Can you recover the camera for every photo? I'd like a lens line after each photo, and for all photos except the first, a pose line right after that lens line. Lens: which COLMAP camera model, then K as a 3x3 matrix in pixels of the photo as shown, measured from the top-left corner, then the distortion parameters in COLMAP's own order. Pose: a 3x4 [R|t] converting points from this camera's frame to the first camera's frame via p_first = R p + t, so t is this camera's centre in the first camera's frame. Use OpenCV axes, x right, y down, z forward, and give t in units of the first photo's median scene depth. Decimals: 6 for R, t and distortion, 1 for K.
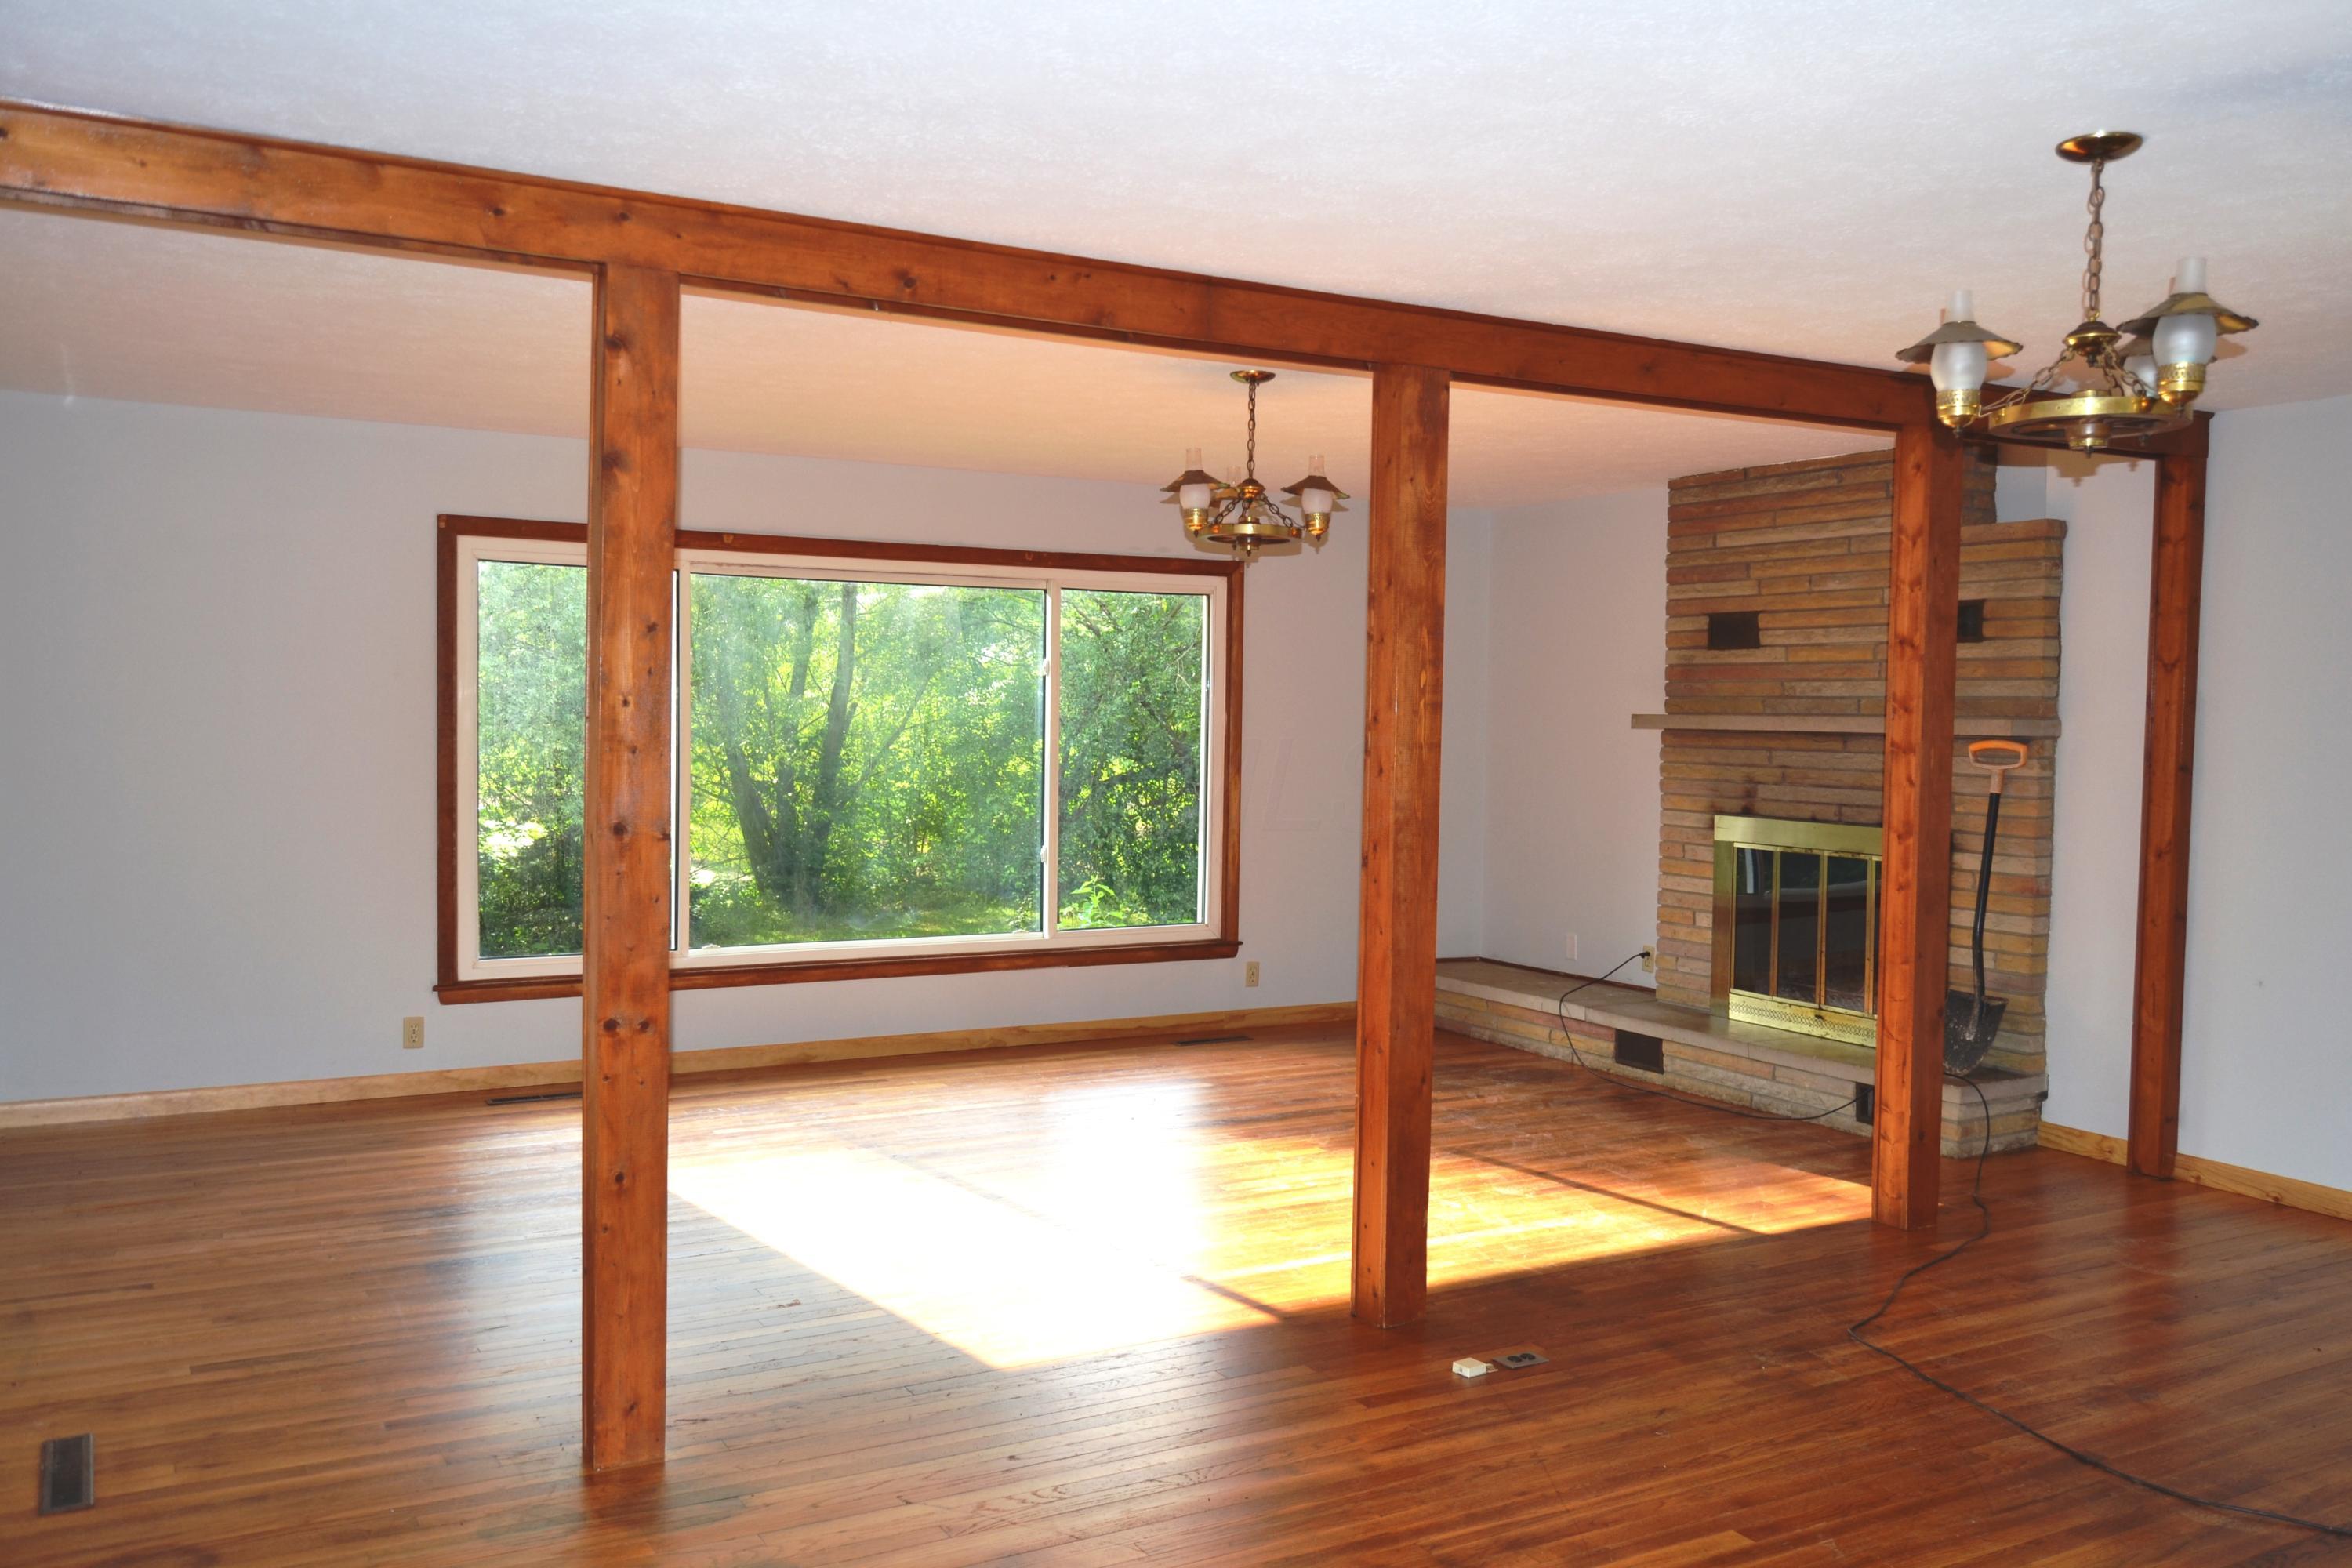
lens RADIAL K [[1934.7, 0, 1176.0], [0, 1934.7, 784.0], [0, 0, 1]] dist [-0.011391, 0.012953]
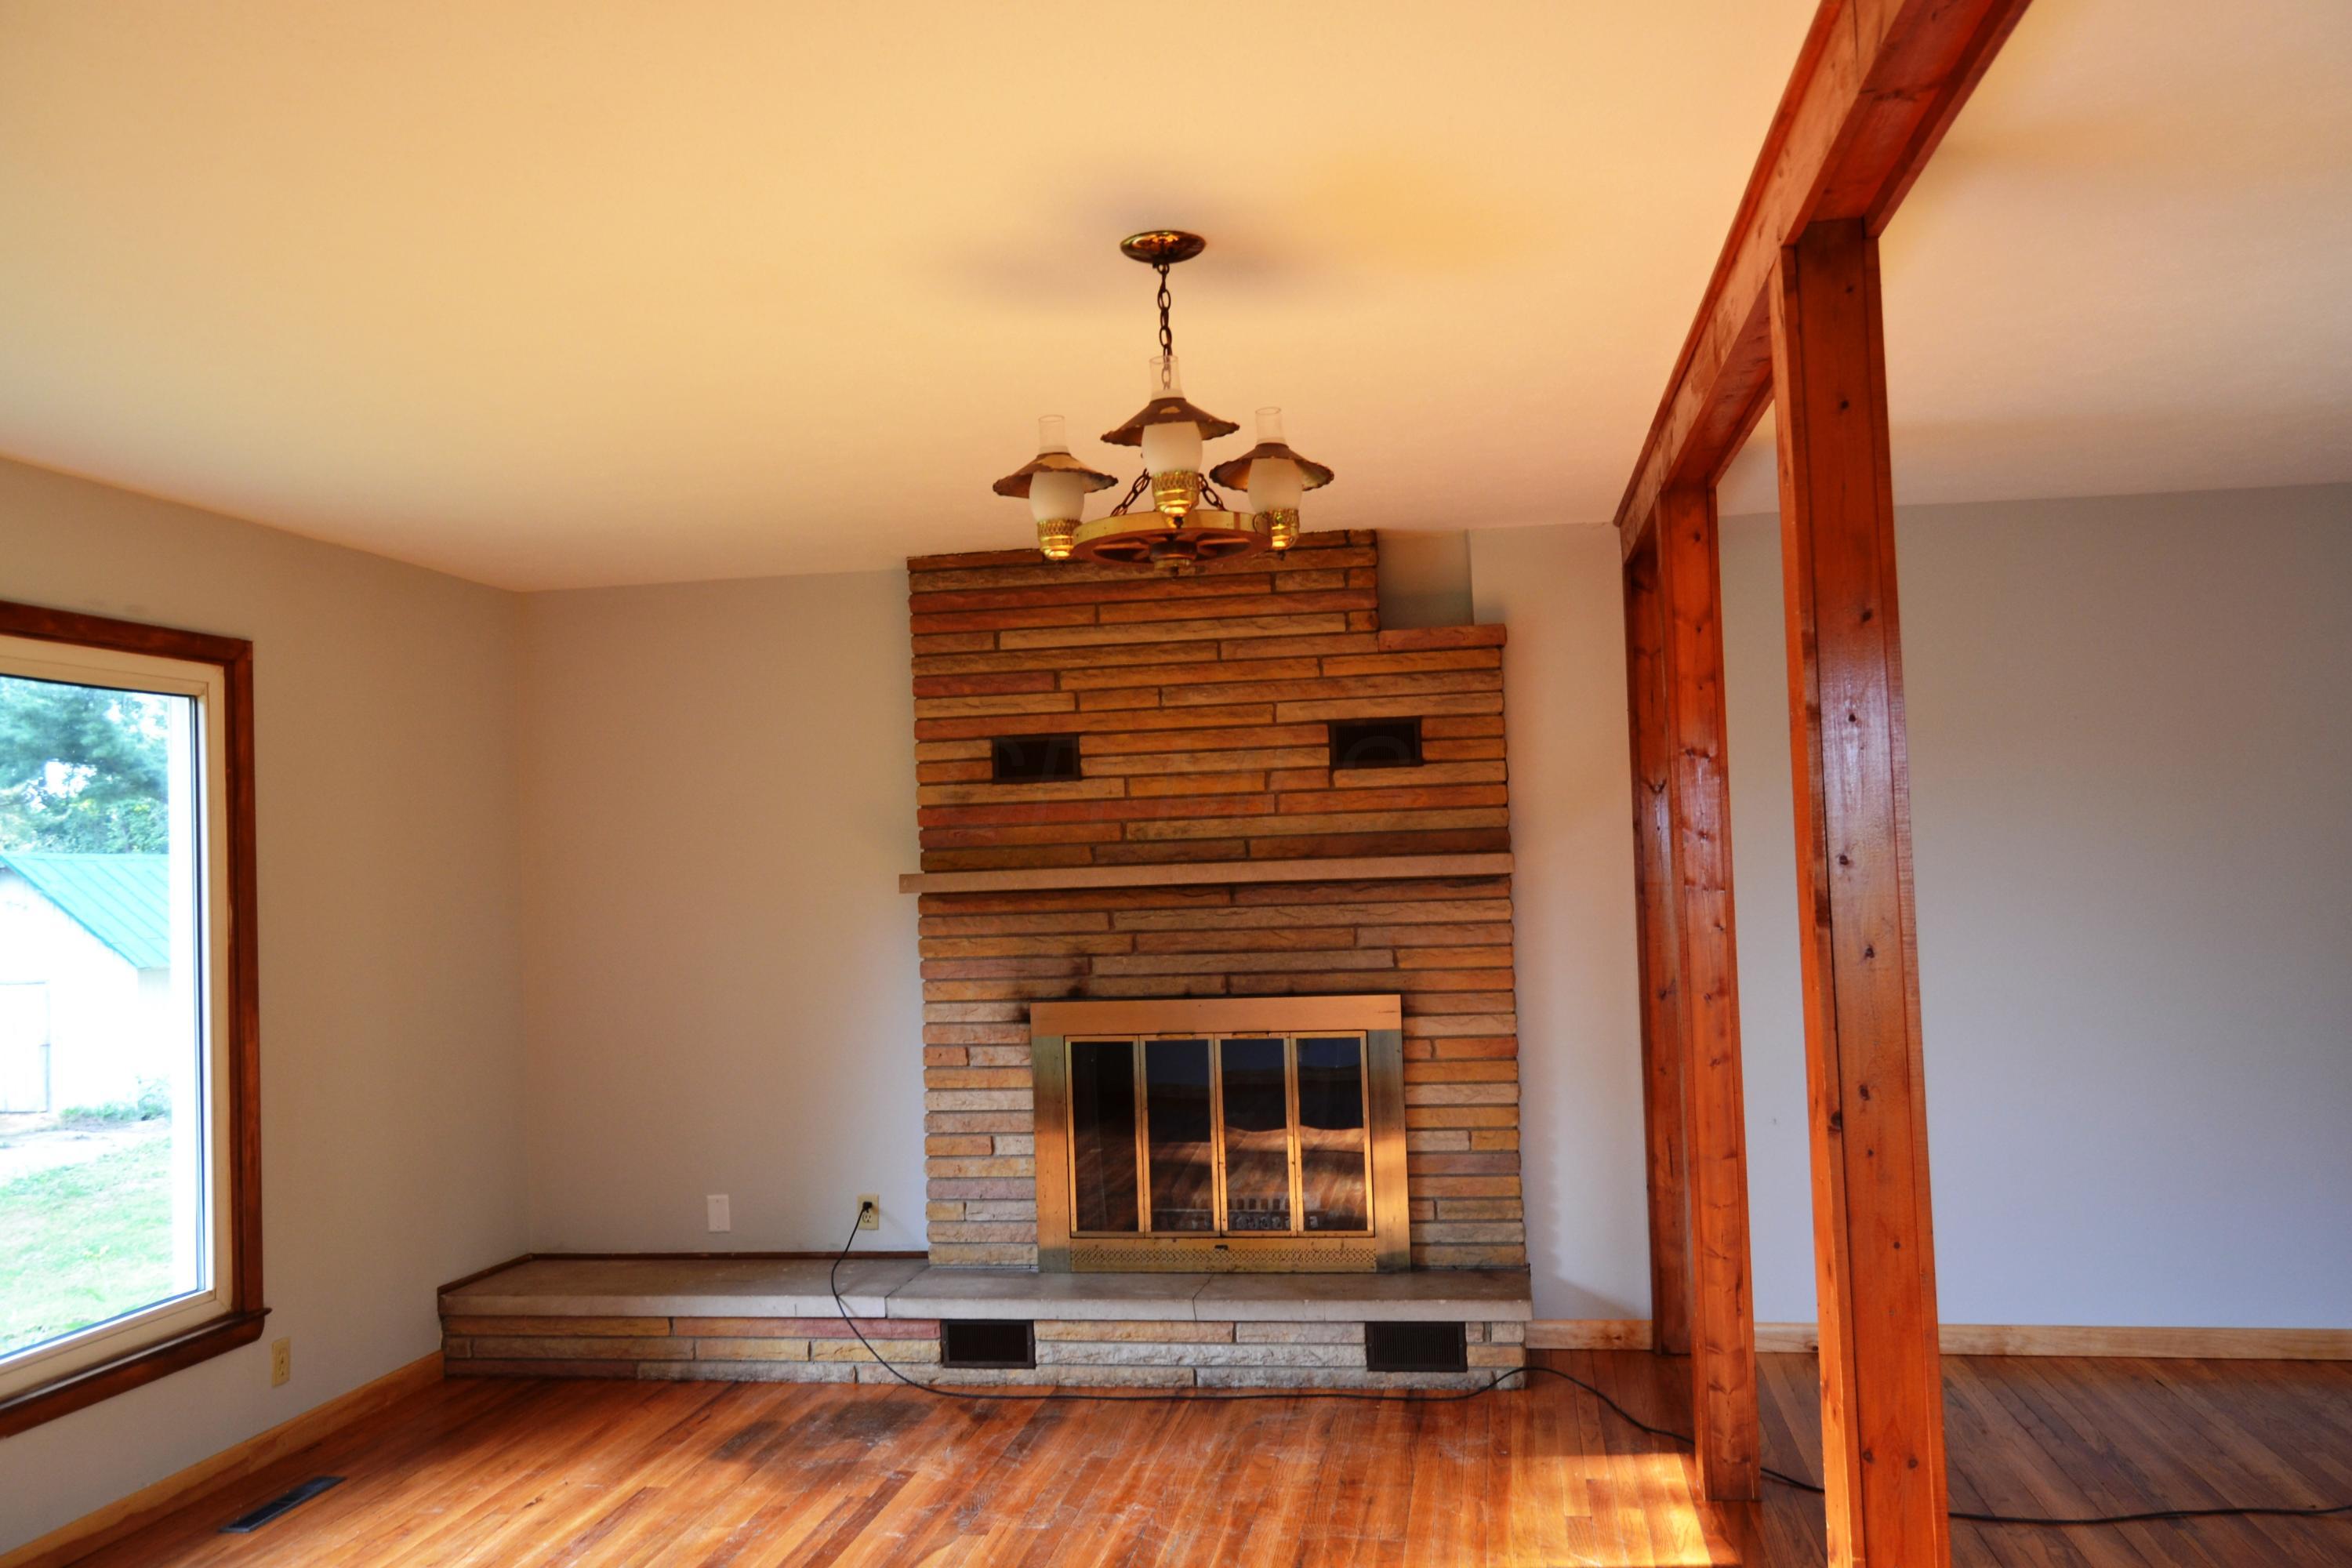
lens RADIAL K [[1934.7, 0, 1176.0], [0, 1934.7, 784.0], [0, 0, 1]] dist [-0.011391, 0.012953]
pose [[0.618815, -0.003257, 0.785530, -0.280997], [0.073180, 0.995882, -0.053520, -0.024657], [-0.782121, 0.090604, 0.616504, 0.494308]]
